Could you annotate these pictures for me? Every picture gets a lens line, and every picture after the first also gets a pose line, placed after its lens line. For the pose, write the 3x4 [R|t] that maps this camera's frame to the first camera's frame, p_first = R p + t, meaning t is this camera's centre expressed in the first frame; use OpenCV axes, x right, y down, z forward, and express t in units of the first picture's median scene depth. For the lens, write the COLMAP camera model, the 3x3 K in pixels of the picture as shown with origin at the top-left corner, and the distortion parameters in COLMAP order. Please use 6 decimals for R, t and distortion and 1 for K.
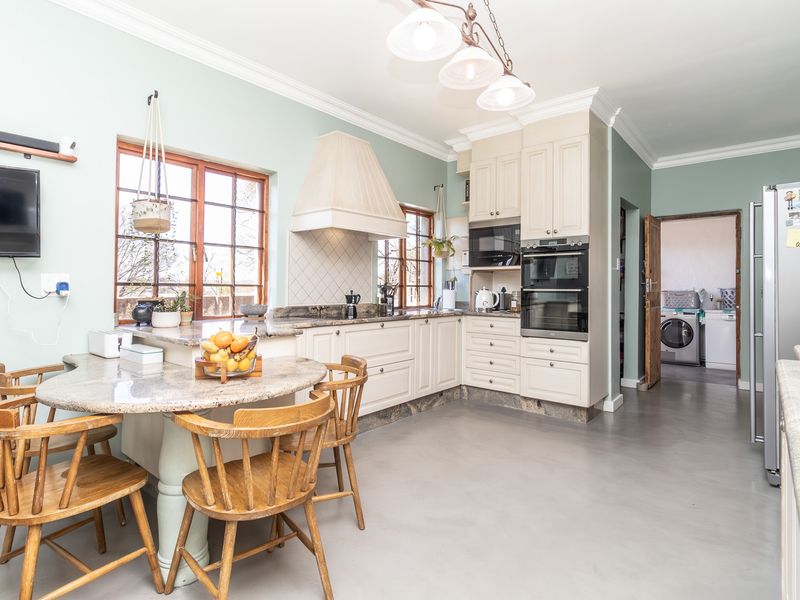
lens RADIAL K [[417.7, 0, 396.5], [0, 417.7, 284.7], [0, 0, 1]] dist [0.003928, -0.000589]
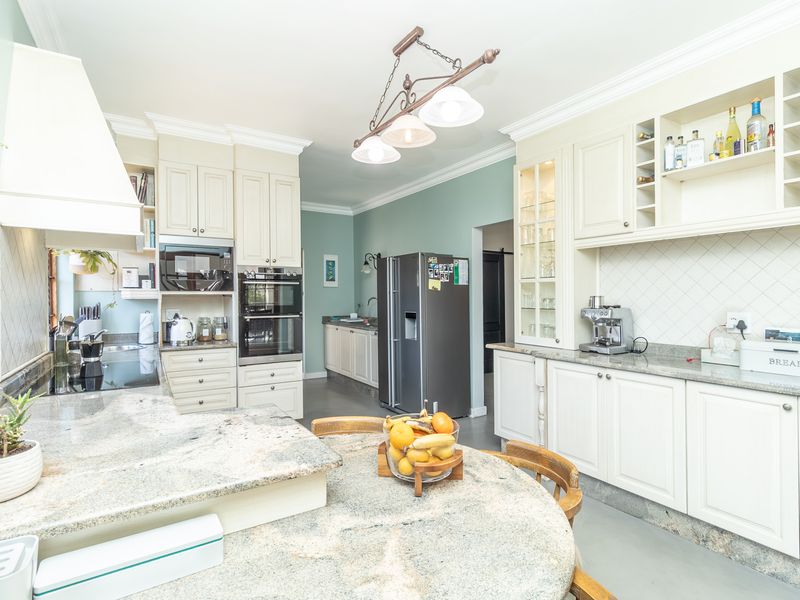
lens RADIAL K [[417.7, 0, 399.5], [0, 417.7, 300.8], [0, 0, 1]] dist [0.003928, -0.000589]
pose [[0.301691, -0.013712, 0.953307, -0.505989], [-0.002825, 0.999879, 0.015276, -0.042113], [-0.953402, -0.007302, 0.301616, 0.367060]]
